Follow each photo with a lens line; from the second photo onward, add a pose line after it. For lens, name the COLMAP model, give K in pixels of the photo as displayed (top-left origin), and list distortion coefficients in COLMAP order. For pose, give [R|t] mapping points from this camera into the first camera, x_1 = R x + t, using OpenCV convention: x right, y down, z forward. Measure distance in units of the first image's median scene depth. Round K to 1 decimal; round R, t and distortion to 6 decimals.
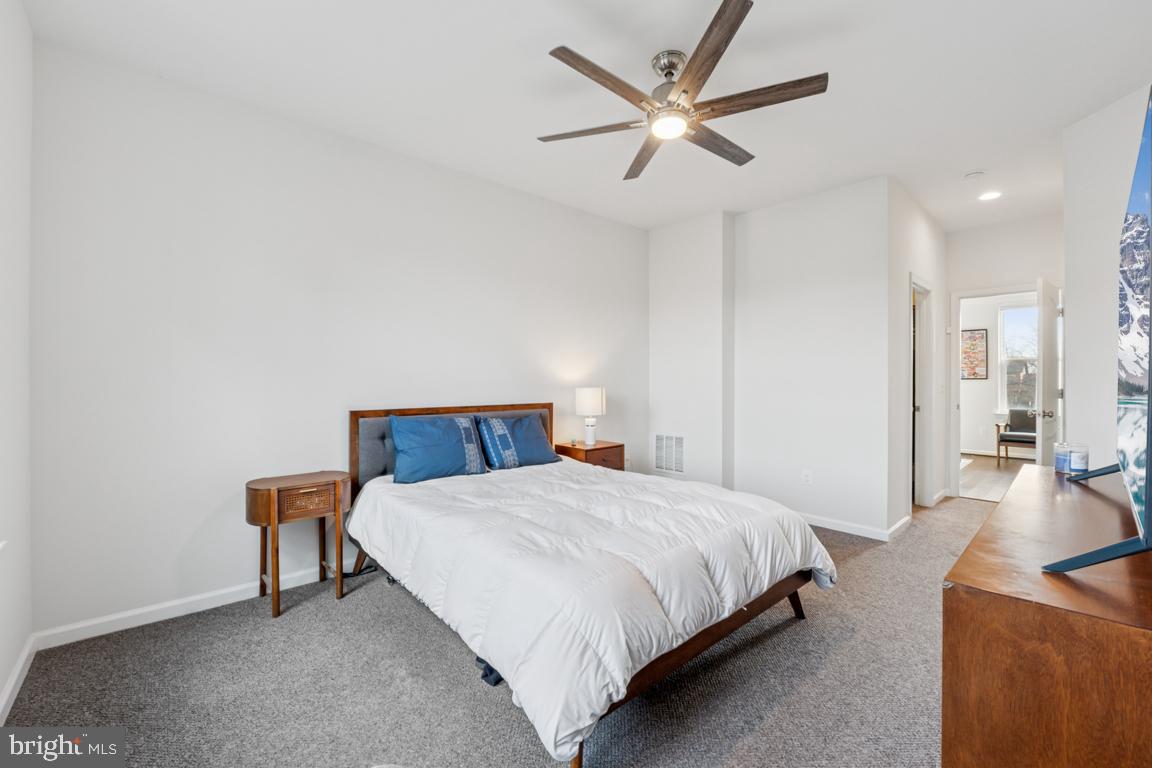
lens RADIAL K [[482.8, 0, 573.0], [0, 482.8, 379.3], [0, 0, 1]] dist [-0.016261, 0.001226]
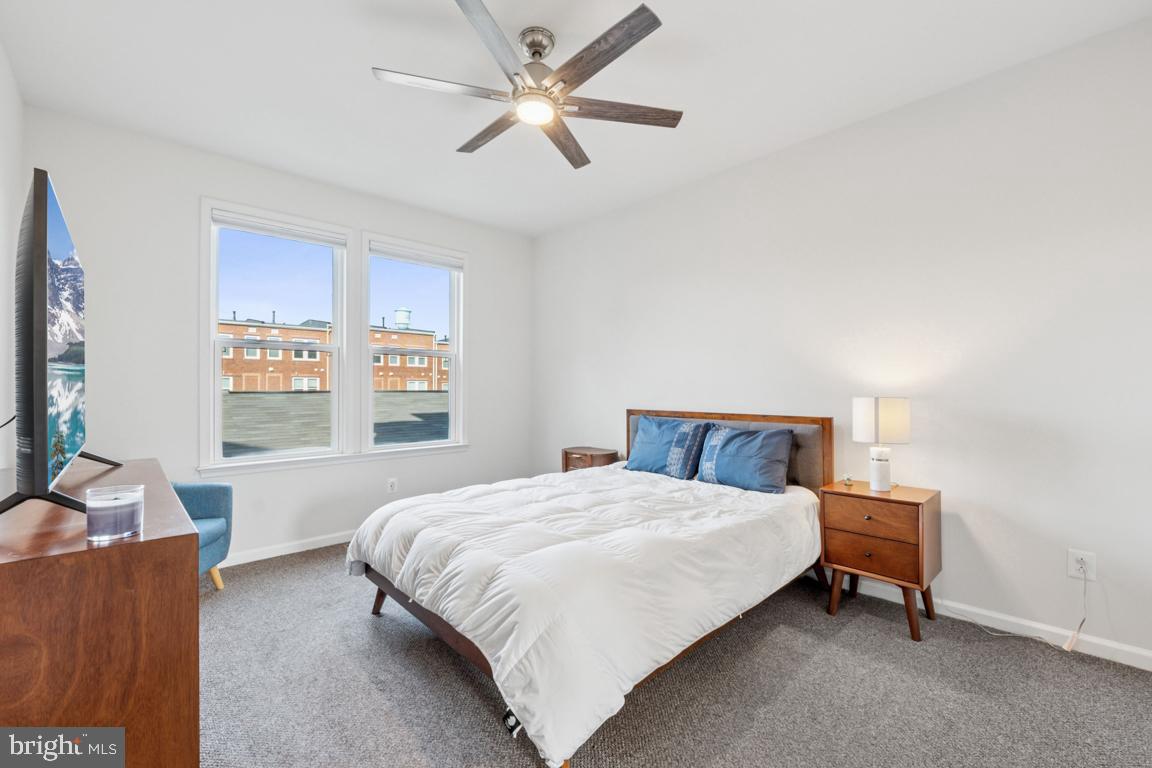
lens RADIAL K [[482.8, 0, 578.8], [0, 482.8, 383.8], [0, 0, 1]] dist [-0.016261, 0.001226]
pose [[0.020342, -0.008729, -0.999755, 0.835542], [0.000774, 0.999962, -0.008715, 0.006224], [0.999793, -0.000596, 0.020348, 0.791203]]
